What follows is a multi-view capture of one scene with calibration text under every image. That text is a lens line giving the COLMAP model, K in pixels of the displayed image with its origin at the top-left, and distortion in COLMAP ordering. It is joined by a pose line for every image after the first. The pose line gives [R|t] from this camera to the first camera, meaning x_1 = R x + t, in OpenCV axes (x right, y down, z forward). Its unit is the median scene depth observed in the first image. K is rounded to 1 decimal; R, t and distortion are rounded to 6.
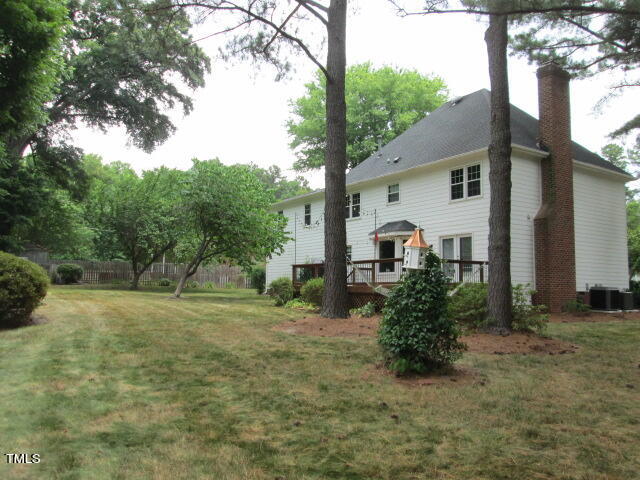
lens RADIAL K [[531.3, 0, 317.1], [0, 531.3, 239.7], [0, 0, 1]] dist [-0.036166, -0.004988]
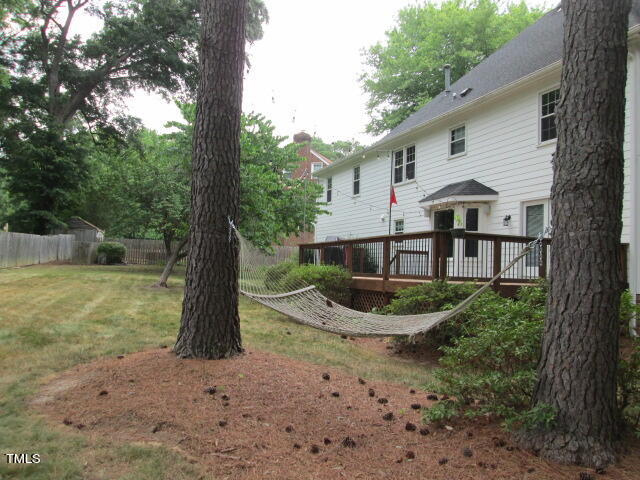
lens RADIAL K [[531.3, 0, 317.1], [0, 531.3, 239.7], [0, 0, 1]] dist [-0.036166, -0.004988]
pose [[0.975069, 0.010782, -0.221641, 0.112605], [-0.003758, 0.999478, 0.032089, 0.015843], [0.221871, -0.030456, 0.974600, 0.284463]]
